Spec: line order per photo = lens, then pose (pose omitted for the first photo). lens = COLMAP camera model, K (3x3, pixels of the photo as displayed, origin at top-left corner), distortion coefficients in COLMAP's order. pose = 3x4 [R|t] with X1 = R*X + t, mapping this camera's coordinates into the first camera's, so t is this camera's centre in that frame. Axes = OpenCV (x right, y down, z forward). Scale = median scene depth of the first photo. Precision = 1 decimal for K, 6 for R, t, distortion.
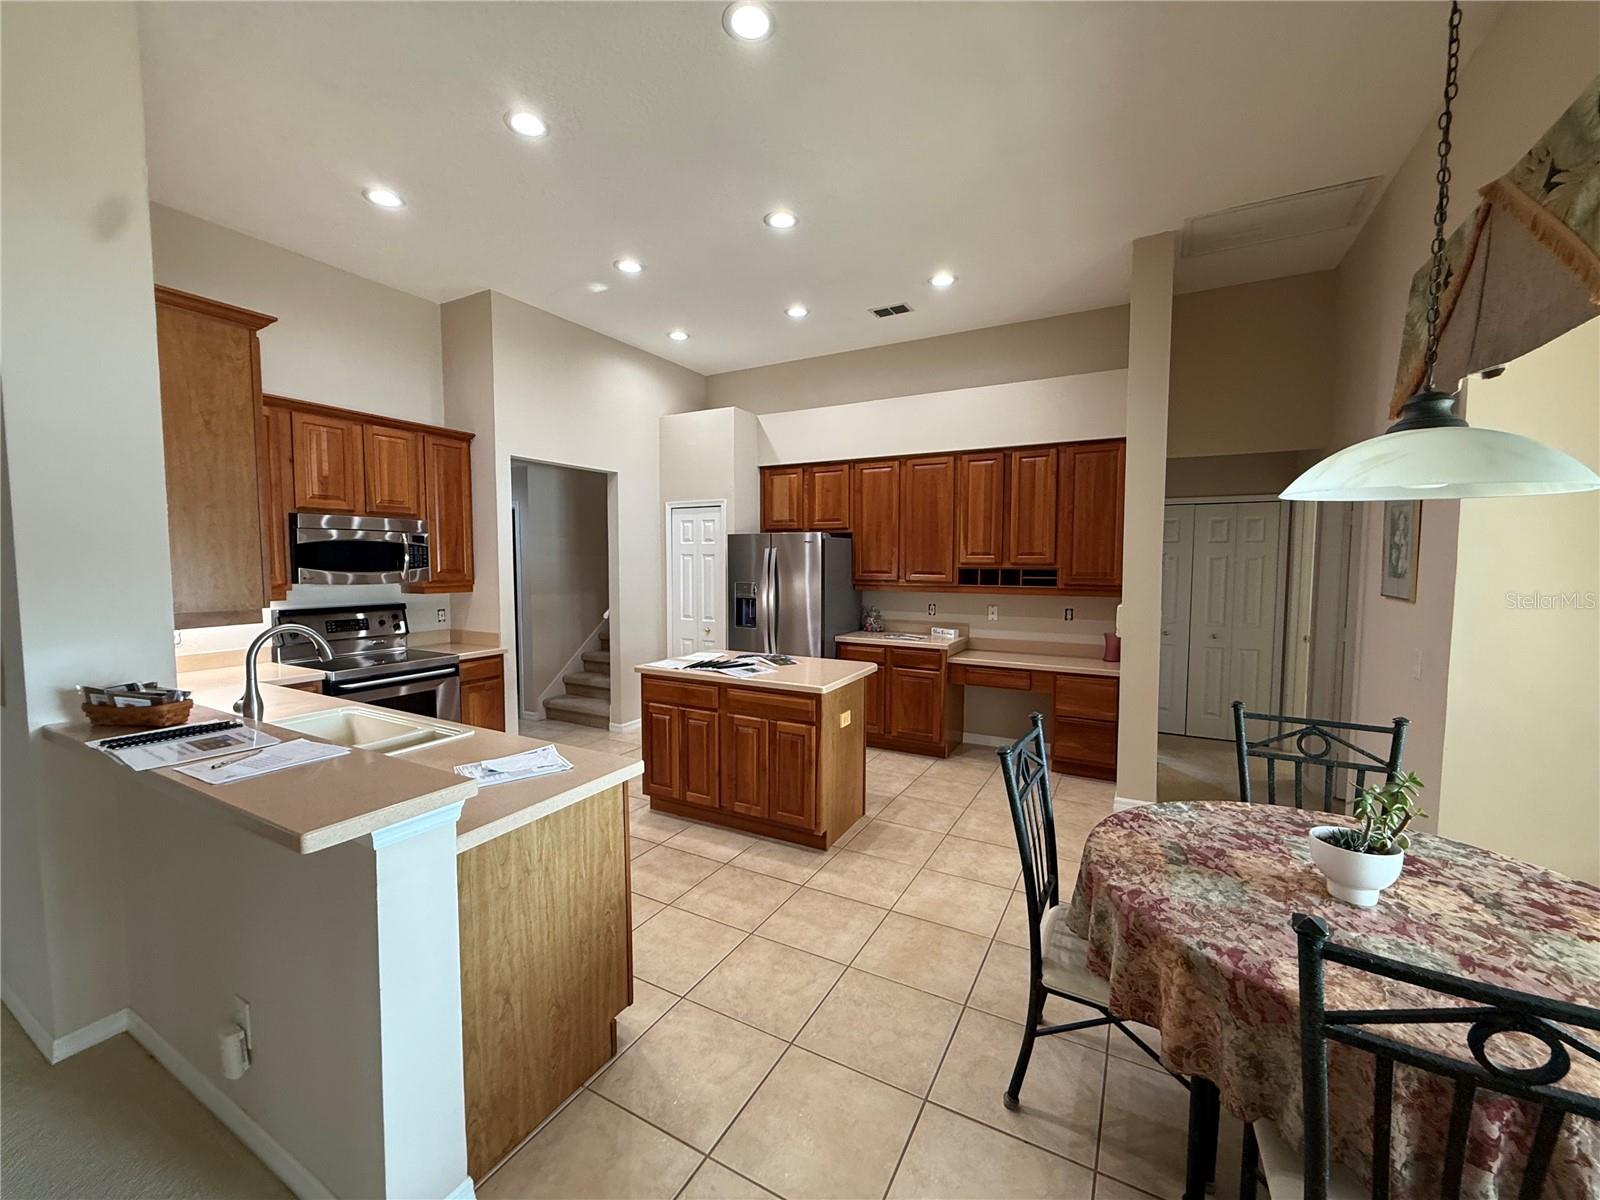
lens RADIAL K [[636.1, 0, 796.6], [0, 636.1, 601.7], [0, 0, 1]] dist [0.000500, 0.000542]
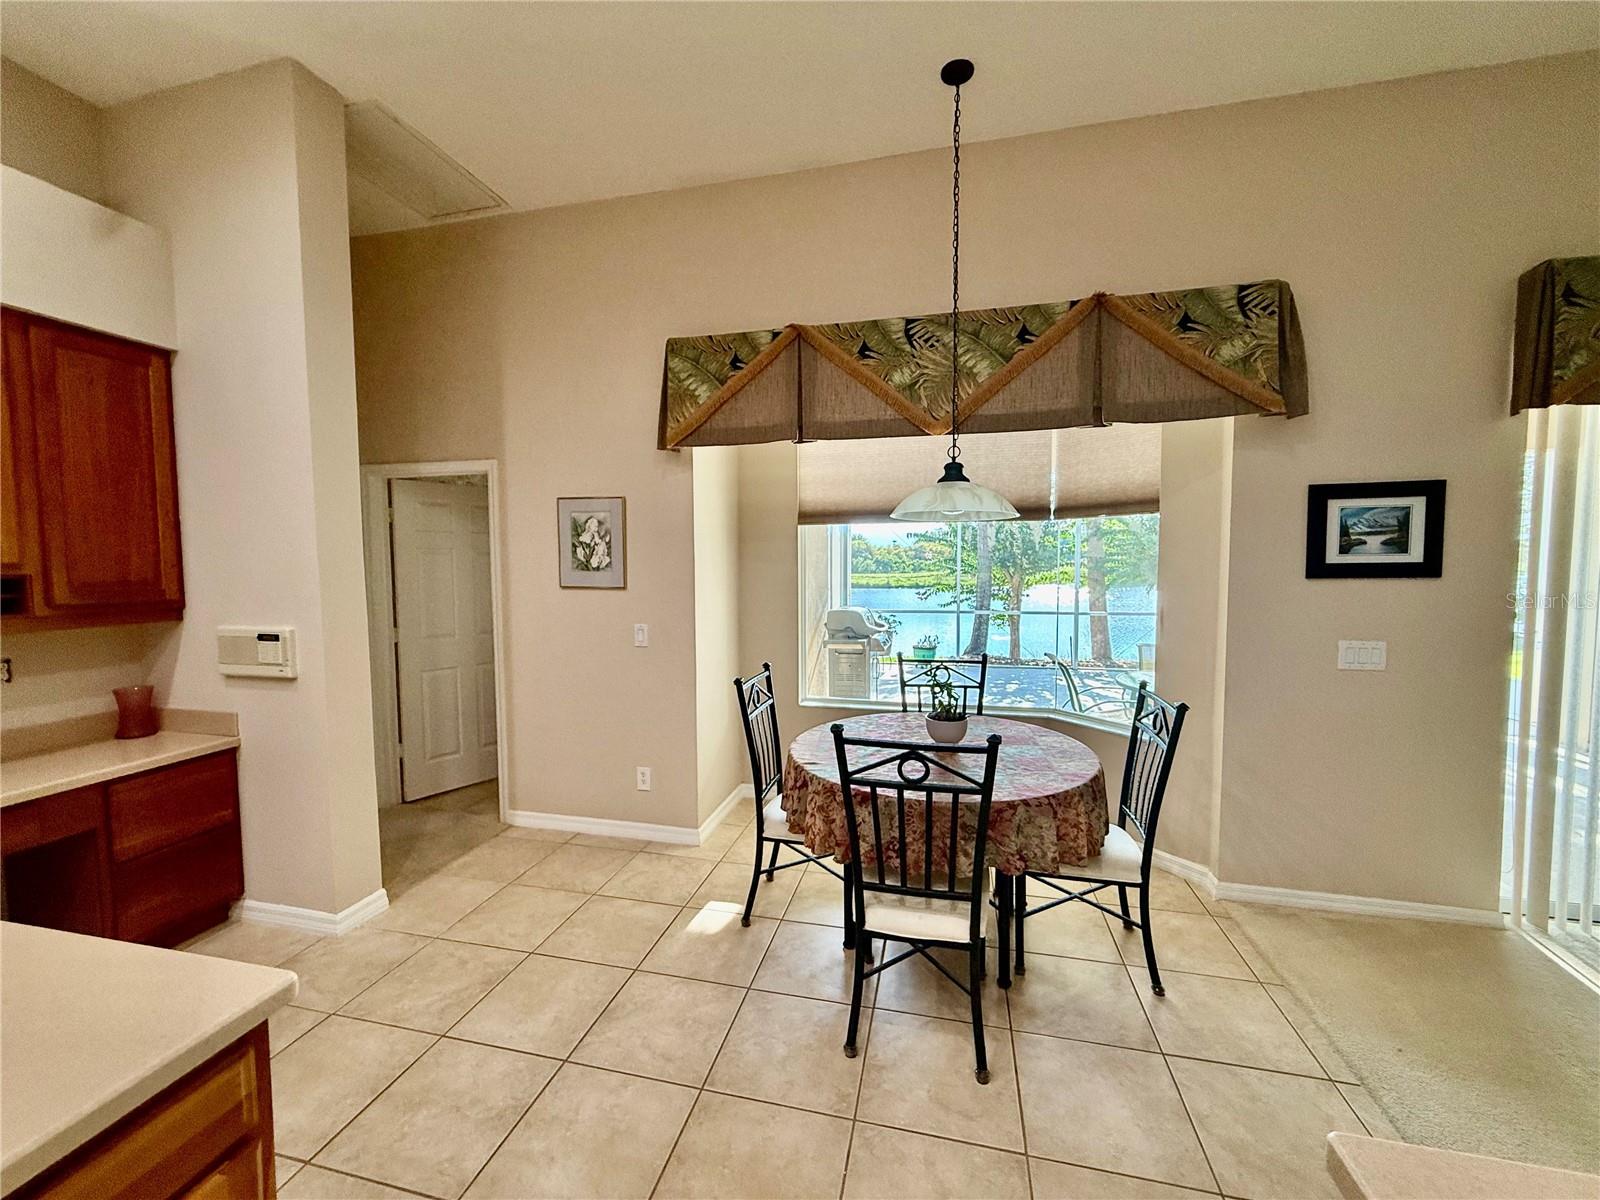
lens RADIAL K [[636.1, 0, 796.6], [0, 636.1, 601.7], [0, 0, 1]] dist [0.000500, 0.000542]
pose [[-0.272277, -0.059145, 0.960399, -0.202115], [0.068139, 0.994418, 0.080558, -0.030522], [-0.959803, 0.087375, -0.266727, 0.575506]]
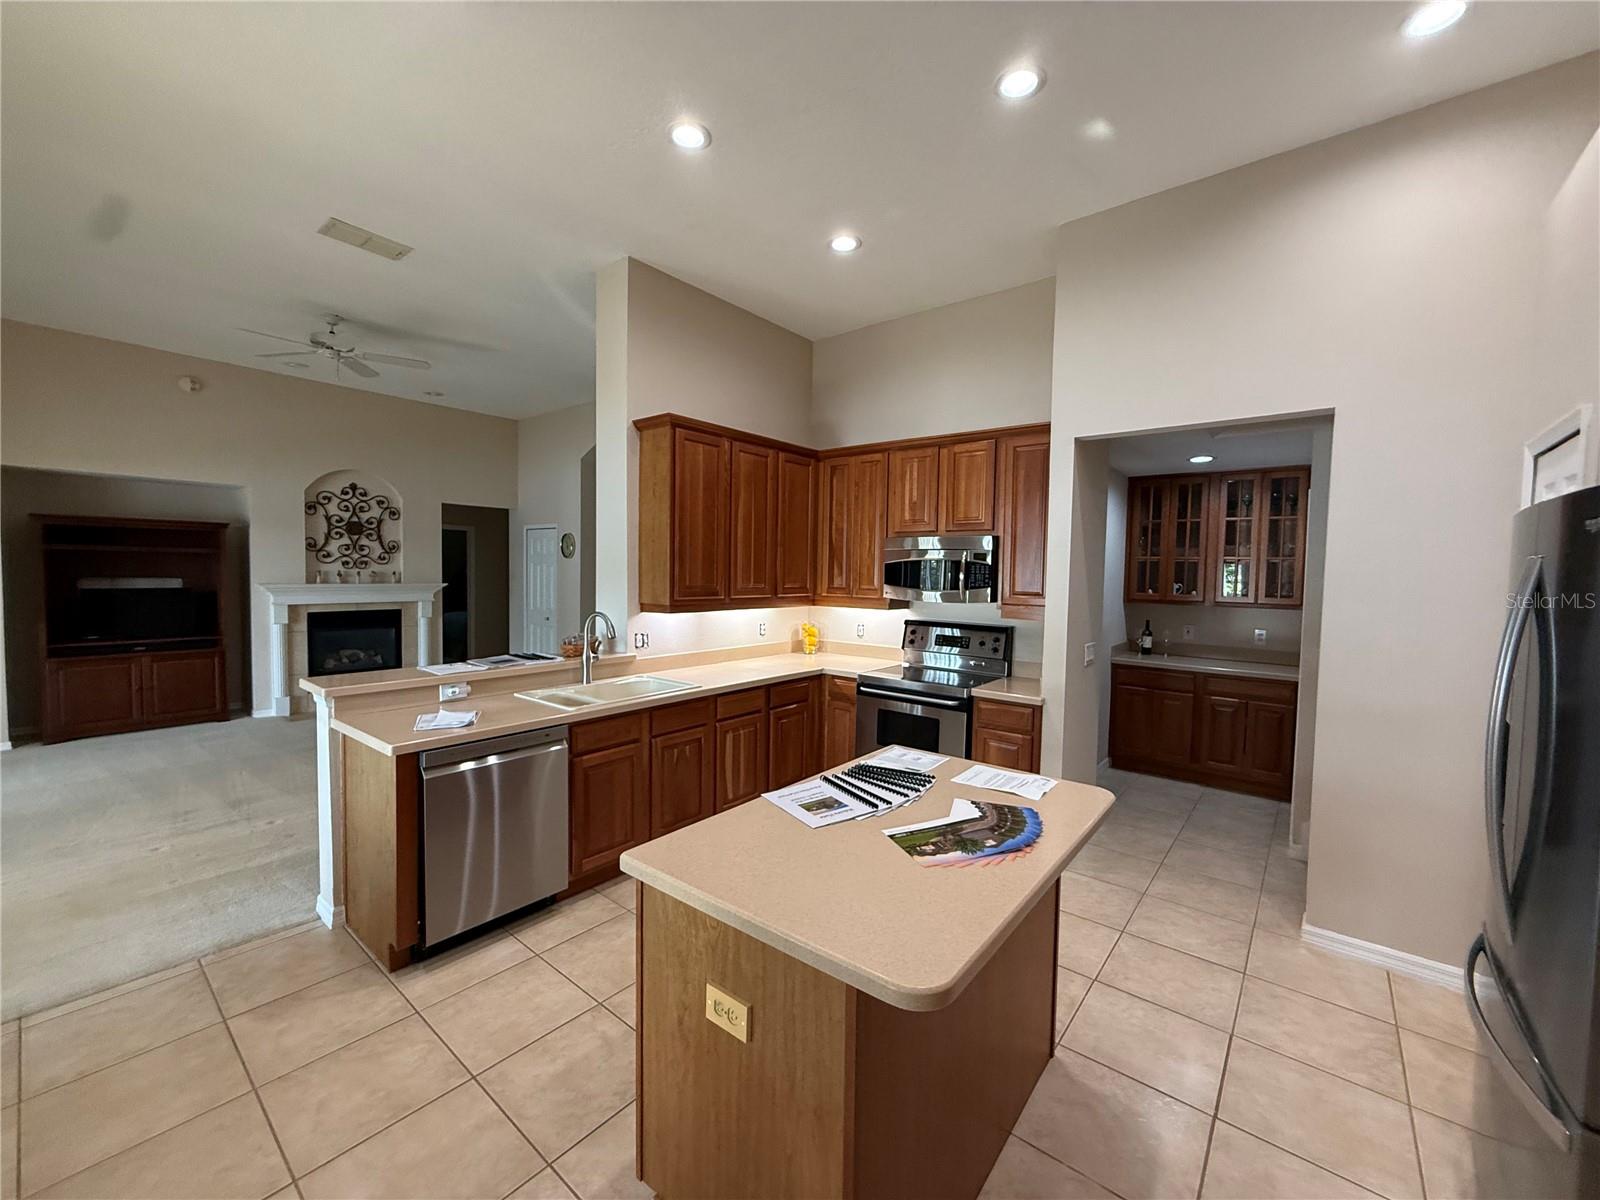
lens RADIAL K [[636.1, 0, 796.6], [0, 636.1, 601.7], [0, 0, 1]] dist [0.000500, 0.000542]
pose [[-0.179802, 0.040842, -0.982855, 0.323164], [-0.081259, 0.995106, 0.056217, -0.057712], [0.980341, 0.089974, -0.175604, 0.824911]]
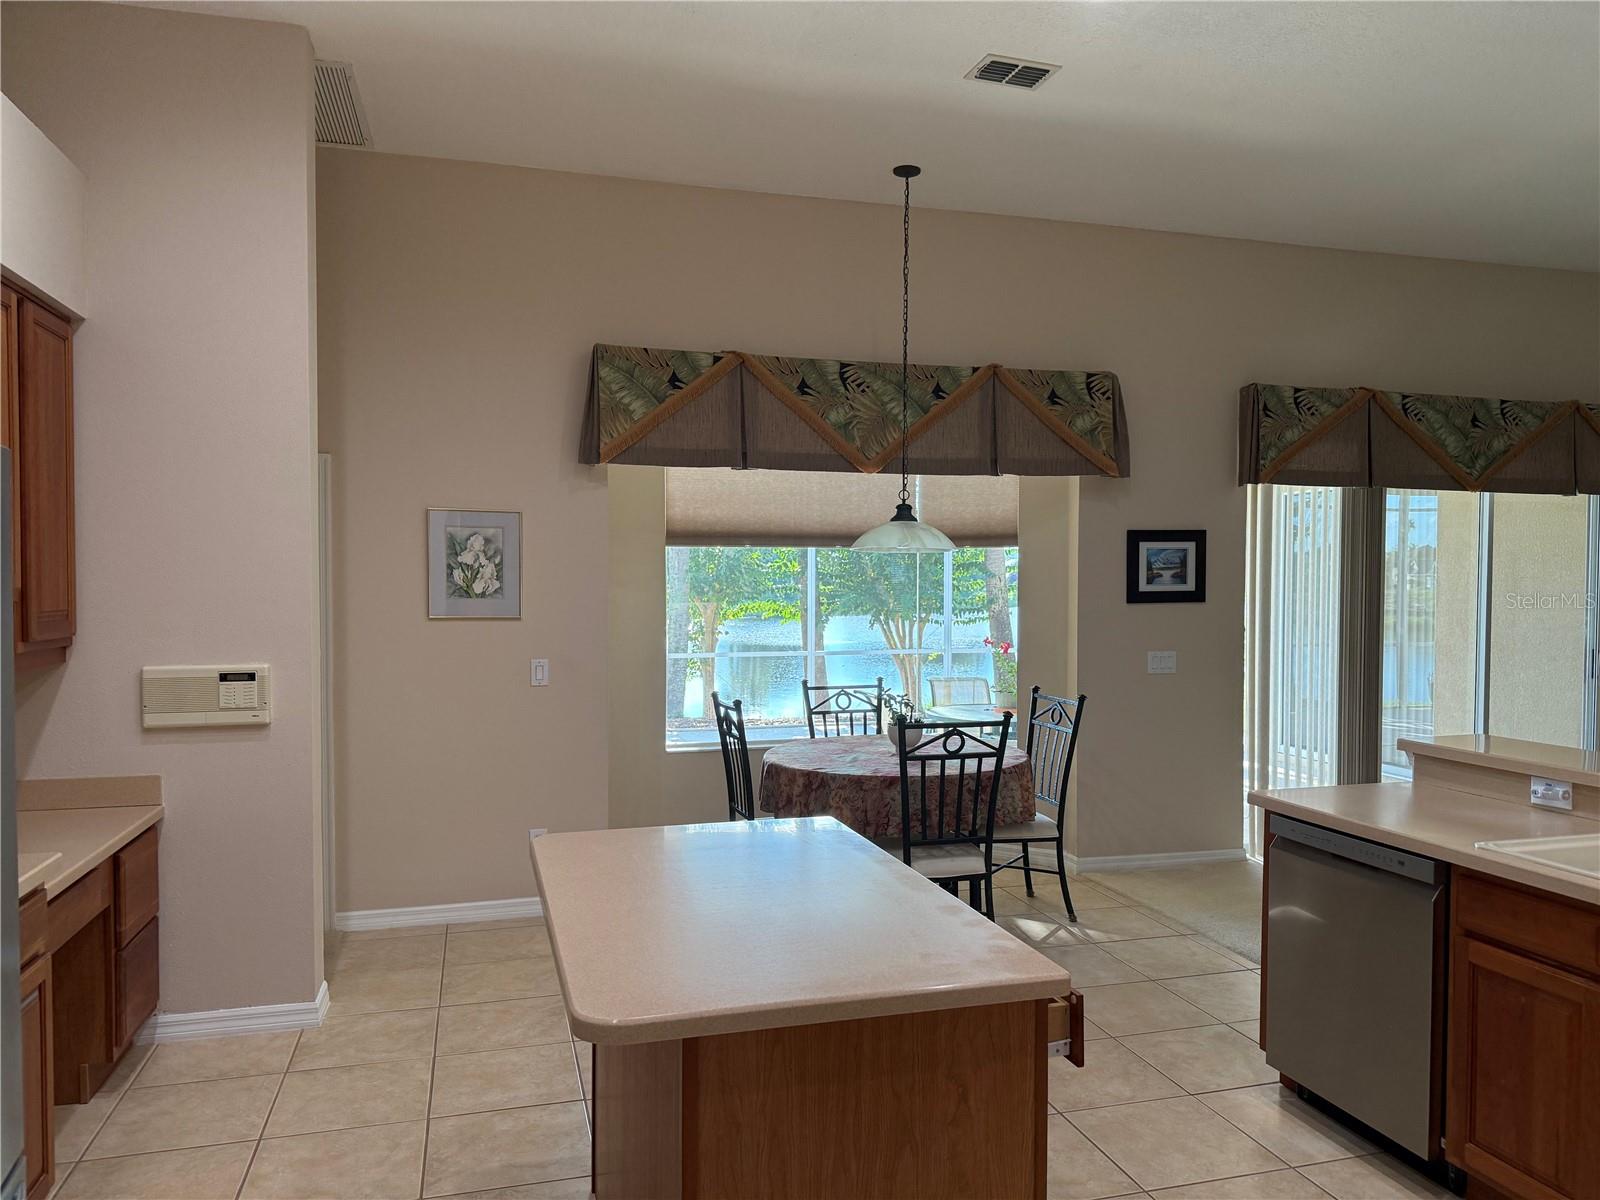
lens RADIAL K [[1119.2, 0, 803.6], [0, 1119.2, 617.8], [0, 0, 1]] dist [0.167396, -0.270138]
pose [[-0.711624, -0.024414, 0.702136, -0.419841], [0.044167, 0.995865, 0.079391, -0.076065], [-0.701170, 0.087508, -0.707603, 1.153181]]
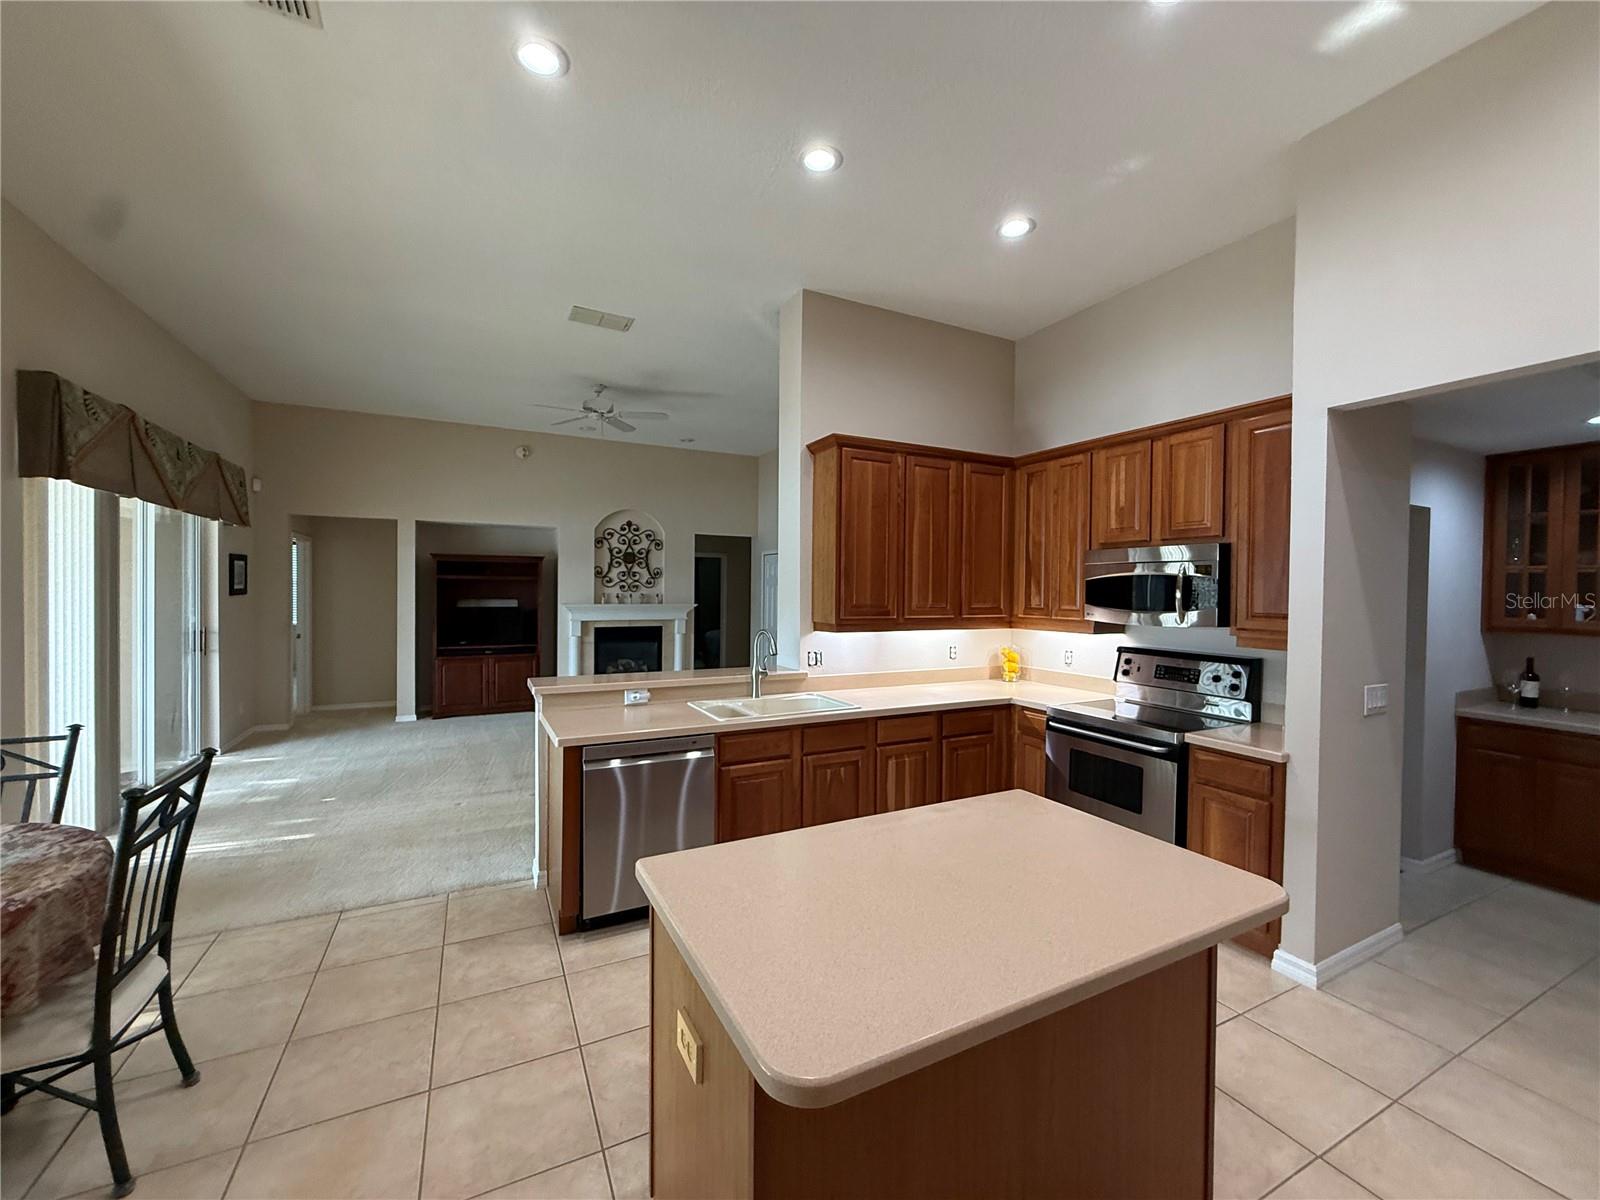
lens RADIAL K [[636.1, 0, 796.6], [0, 636.1, 601.7], [0, 0, 1]] dist [0.000500, 0.000542]
pose [[-0.561558, 0.004922, -0.827423, 0.254377], [-0.066515, 0.996478, 0.051070, -0.061151], [0.824759, 0.083715, -0.559253, 0.933100]]
